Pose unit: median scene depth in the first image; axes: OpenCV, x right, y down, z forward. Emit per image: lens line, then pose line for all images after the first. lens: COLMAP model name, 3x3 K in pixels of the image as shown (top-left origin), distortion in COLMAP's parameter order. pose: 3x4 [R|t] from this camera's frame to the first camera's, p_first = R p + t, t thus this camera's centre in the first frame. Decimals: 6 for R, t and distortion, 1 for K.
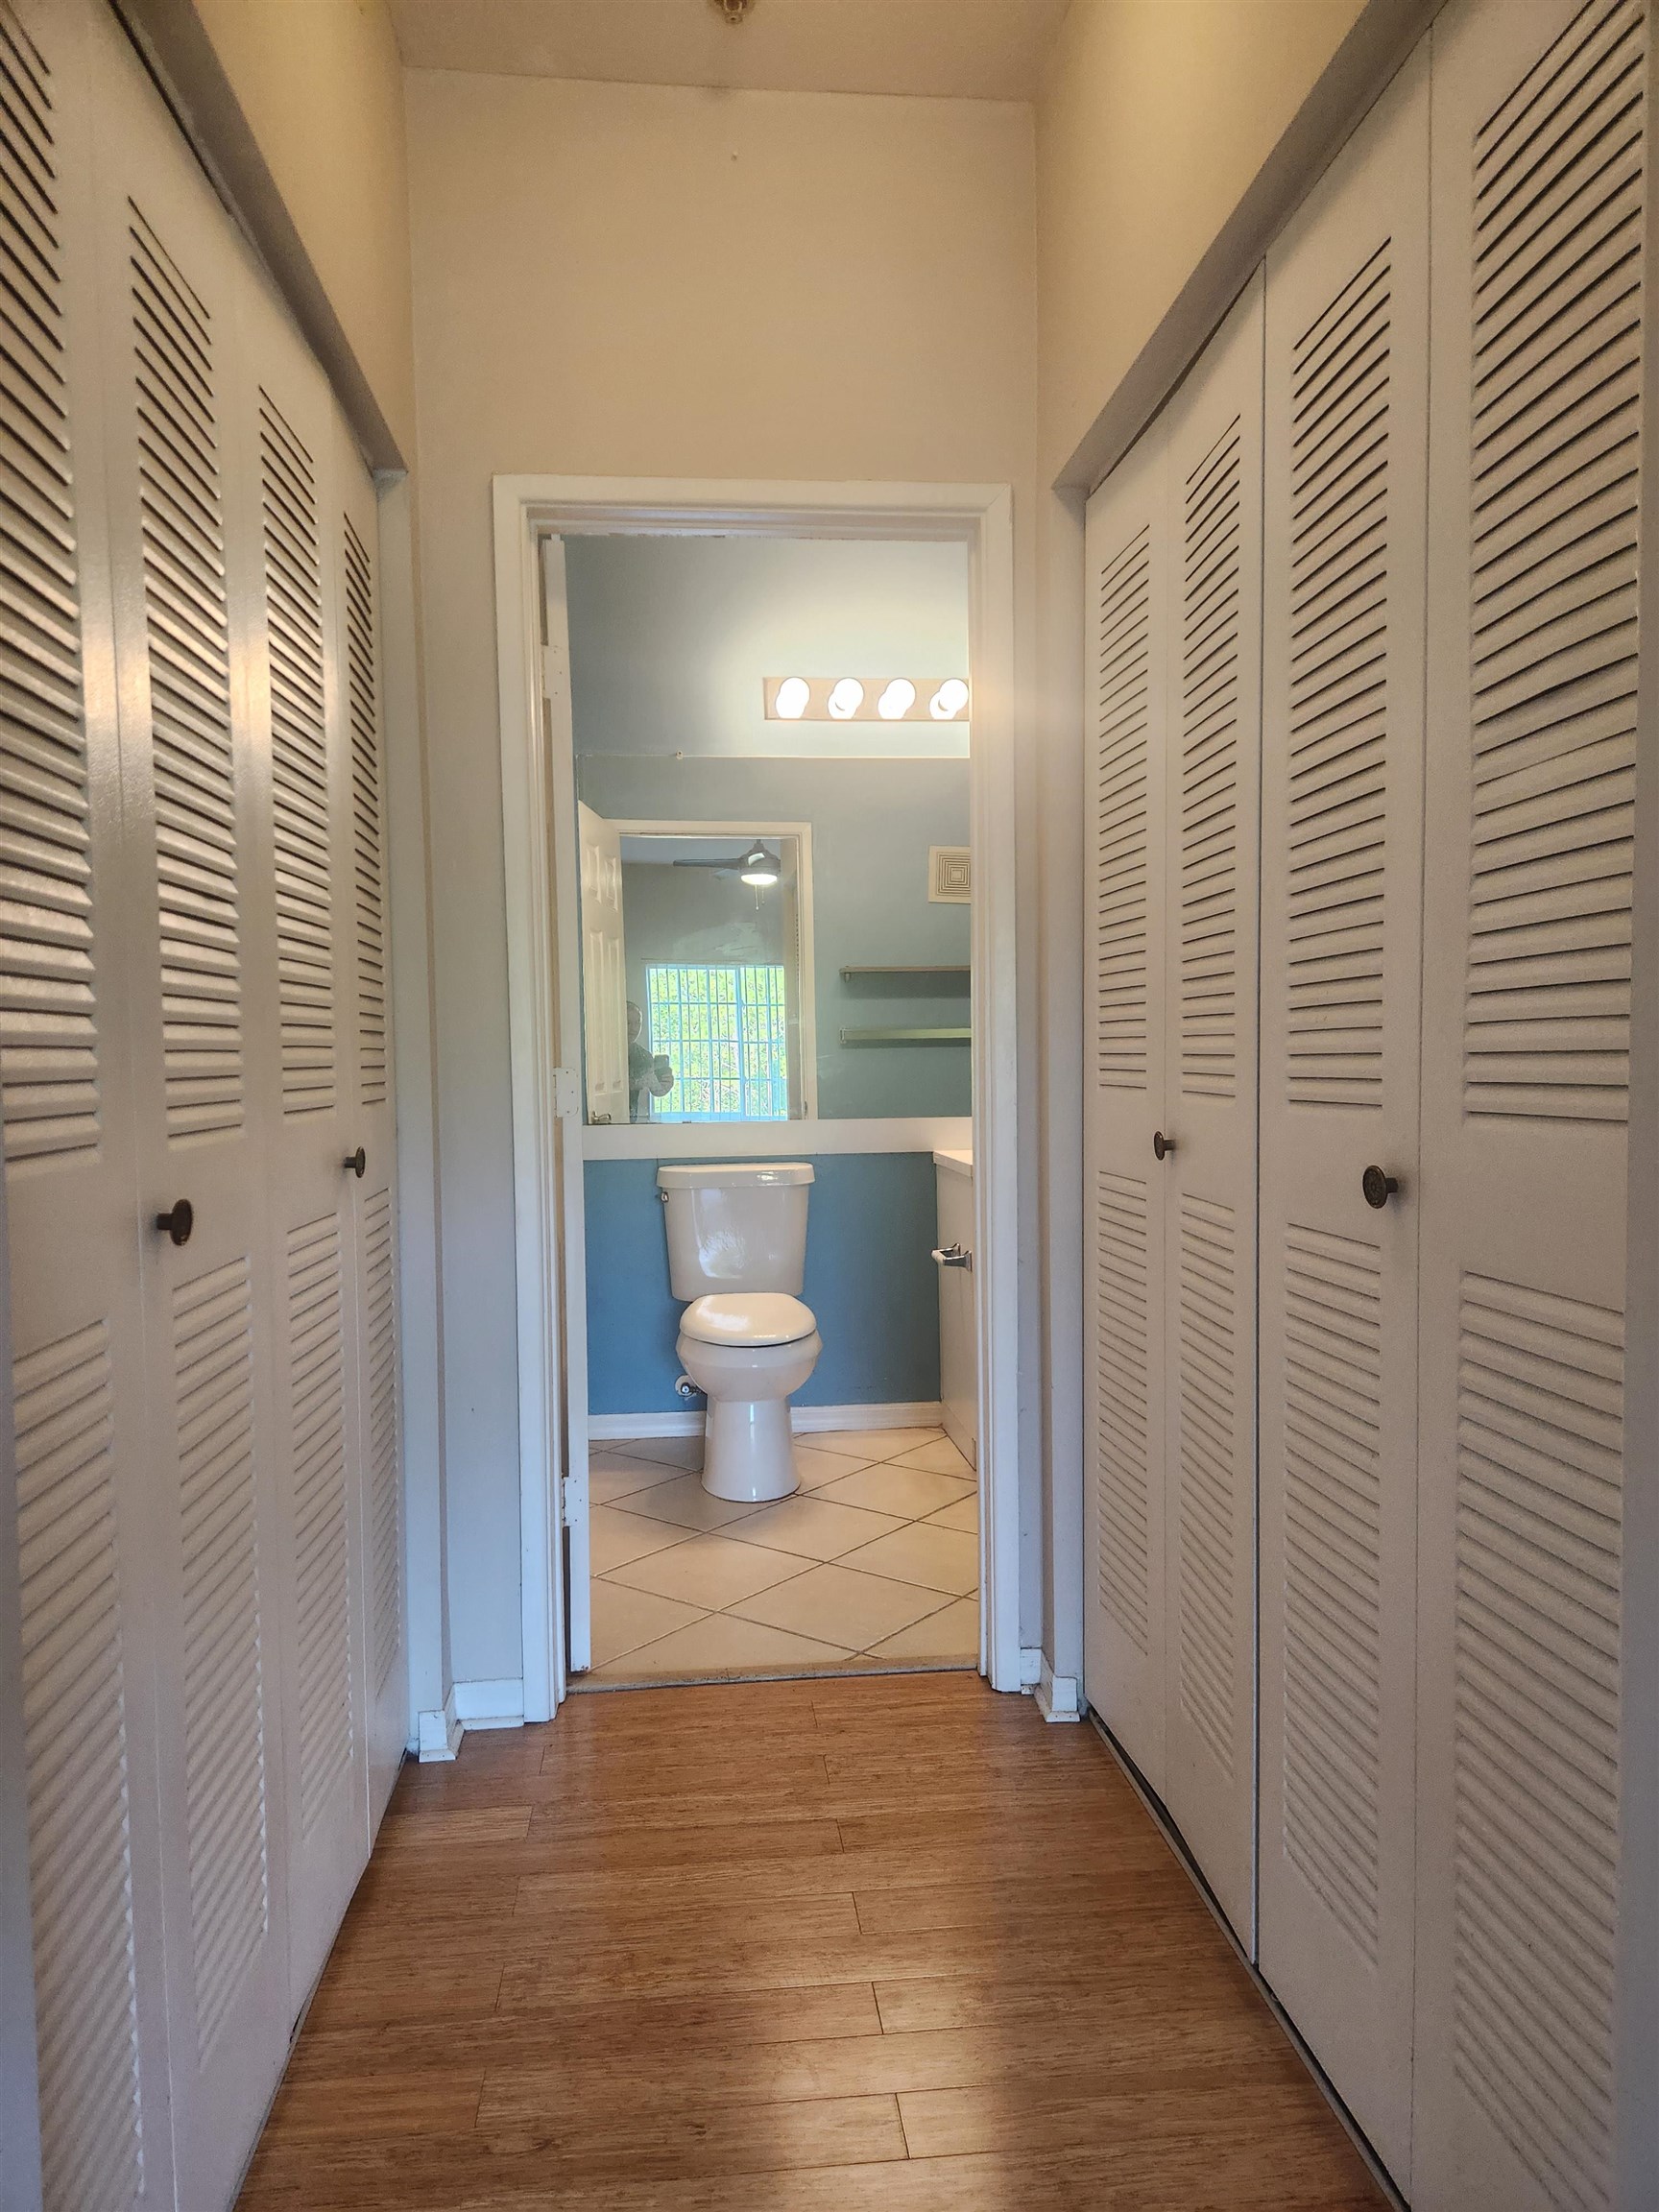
lens RADIAL K [[1485.3, 0, 831.4], [0, 1485.3, 1124.0], [0, 0, 1]] dist [0.079534, -0.068264]
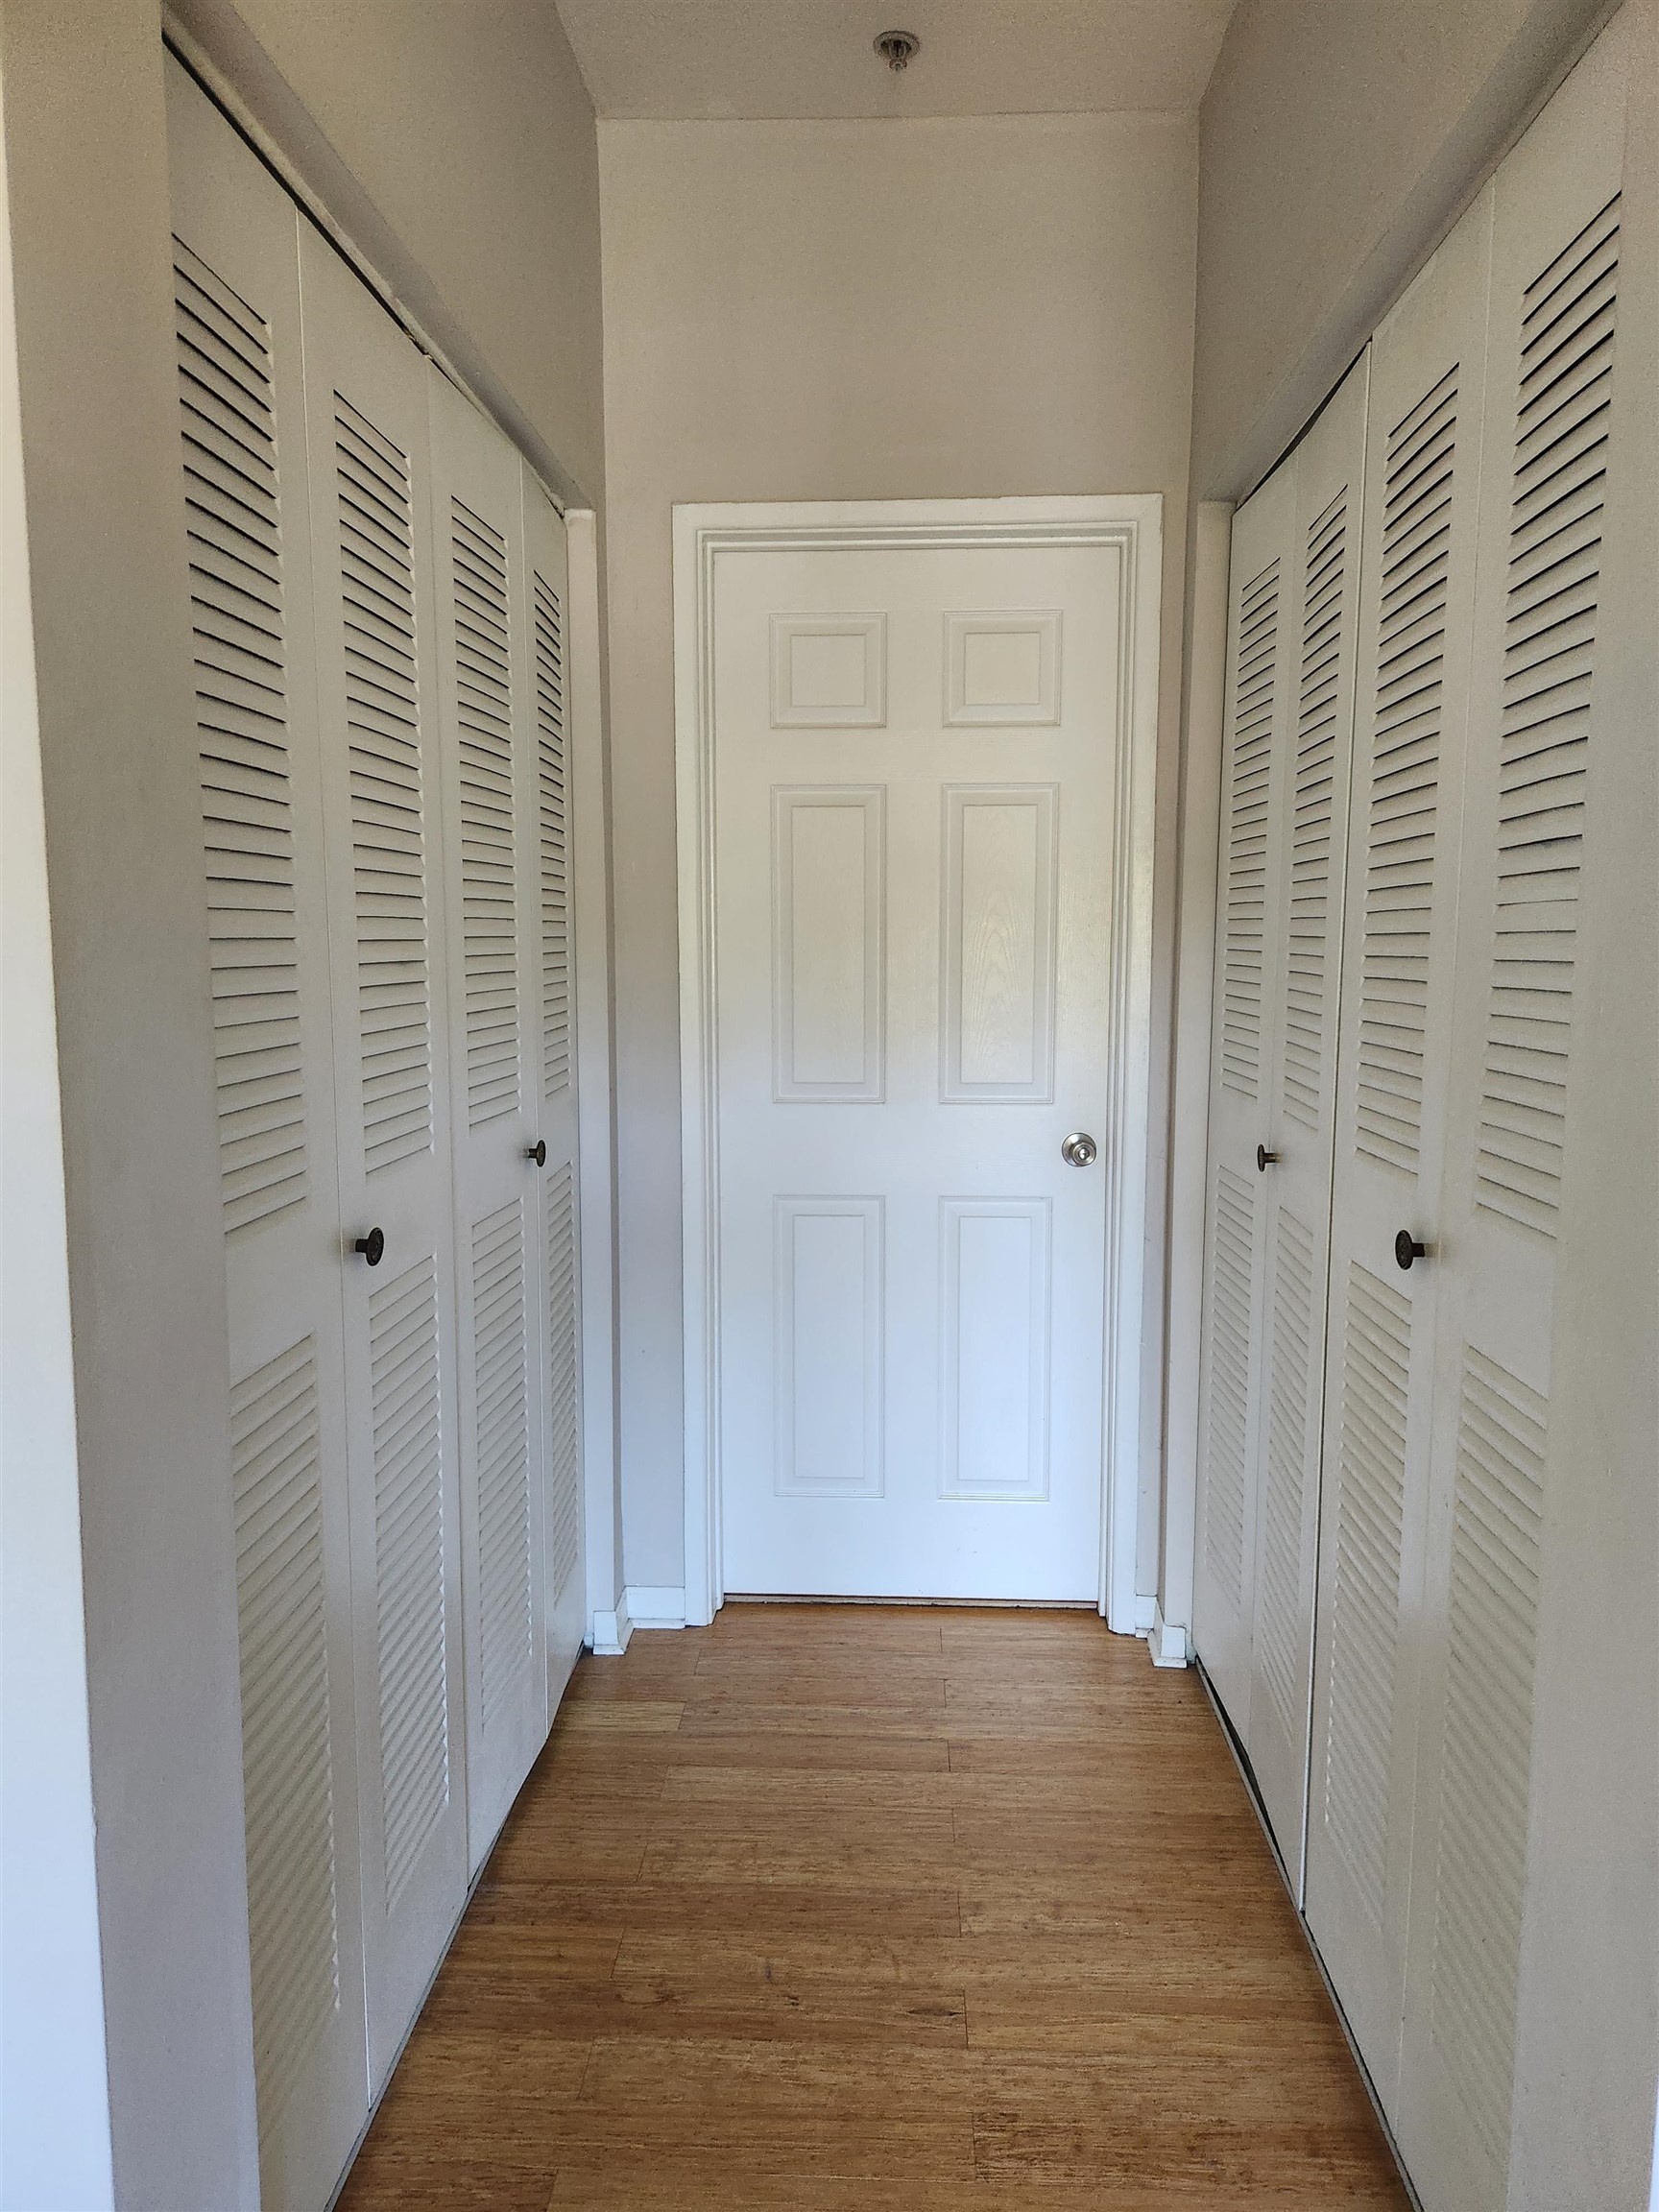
lens RADIAL K [[1485.3, 0, 849.0], [0, 1485.3, 1087.5], [0, 0, 1]] dist [0.079534, -0.068264]
pose [[0.989549, 0.029461, -0.141155, 0.084712], [-0.021051, 0.997934, 0.060705, -0.102736], [0.142651, -0.057099, 0.988125, -0.103227]]
